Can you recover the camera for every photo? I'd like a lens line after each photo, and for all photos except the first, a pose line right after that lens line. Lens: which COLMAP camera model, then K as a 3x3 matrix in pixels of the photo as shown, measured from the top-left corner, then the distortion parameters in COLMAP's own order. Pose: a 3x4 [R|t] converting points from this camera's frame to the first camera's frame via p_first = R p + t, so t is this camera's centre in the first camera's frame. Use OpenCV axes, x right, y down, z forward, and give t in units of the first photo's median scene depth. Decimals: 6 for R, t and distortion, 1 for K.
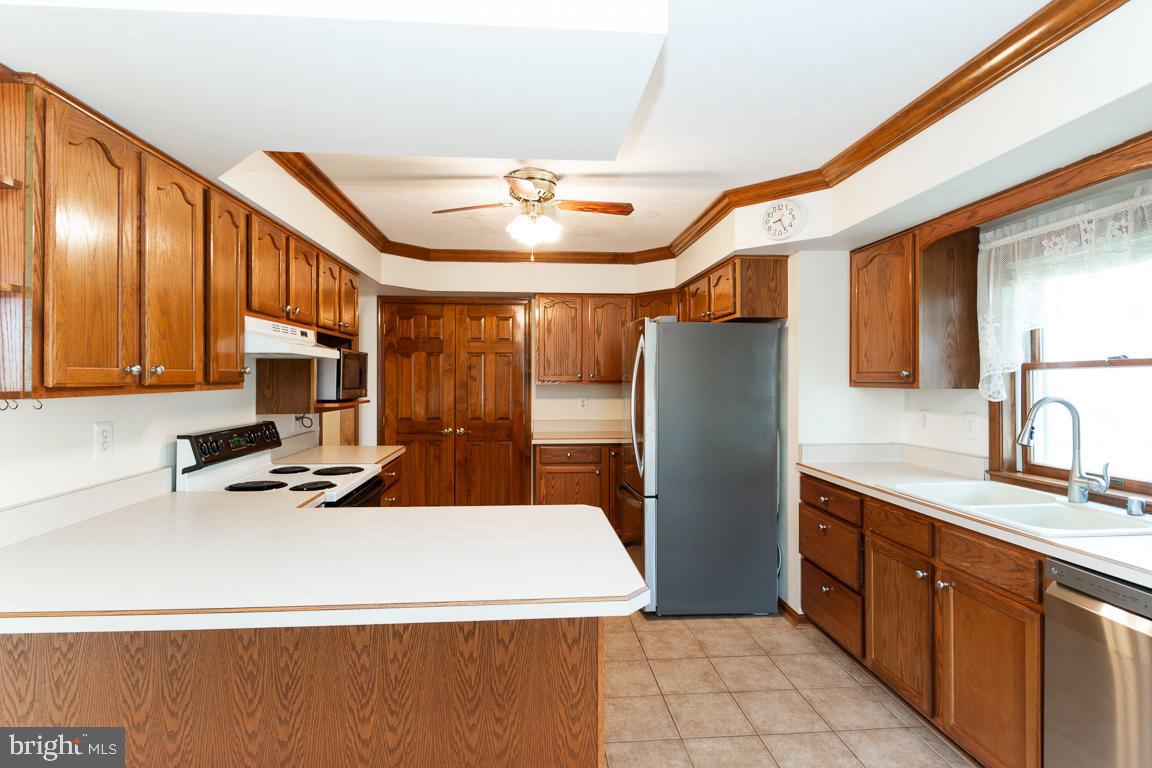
lens RADIAL K [[556.7, 0, 571.7], [0, 556.7, 376.9], [0, 0, 1]] dist [0.026569, -0.021704]
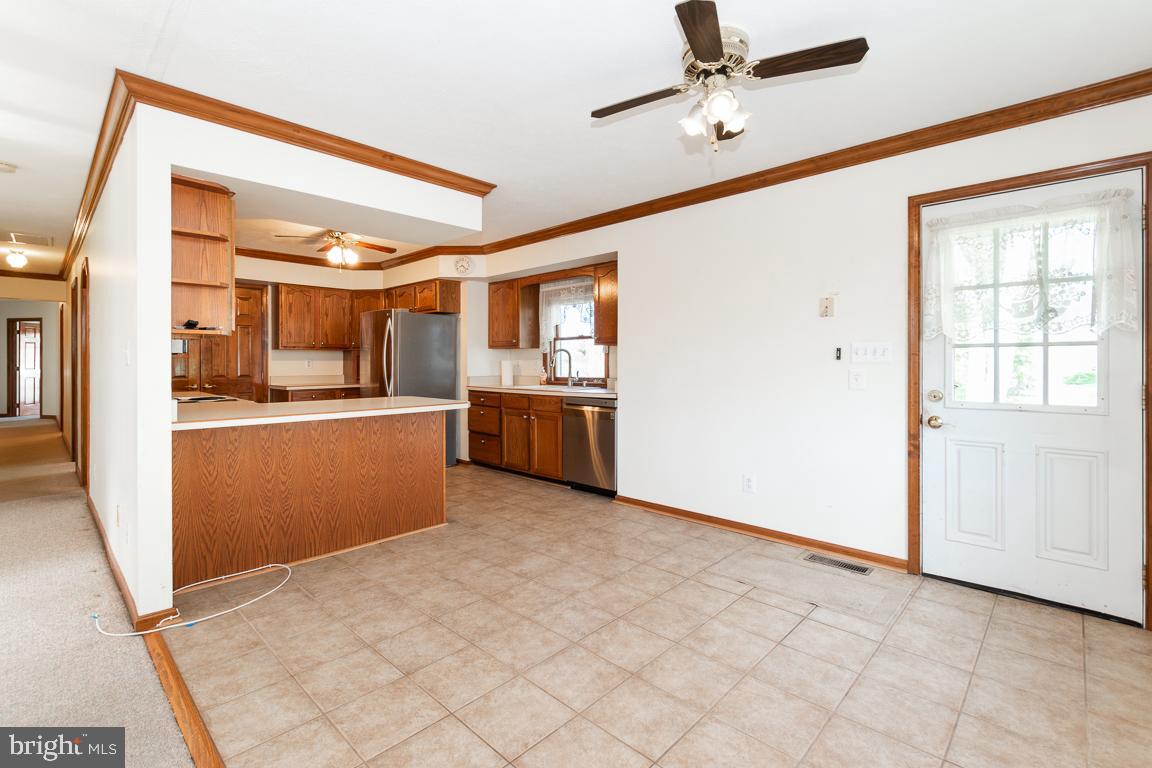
lens RADIAL K [[519.0, 0, 552.4], [0, 519.0, 380.0], [0, 0, 1]] dist [-0.001096, -0.000270]
pose [[0.760591, -0.024480, 0.648770, -0.701111], [-0.001181, 0.999235, 0.039089, 0.070745], [-0.649230, -0.030497, 0.759980, -0.756691]]
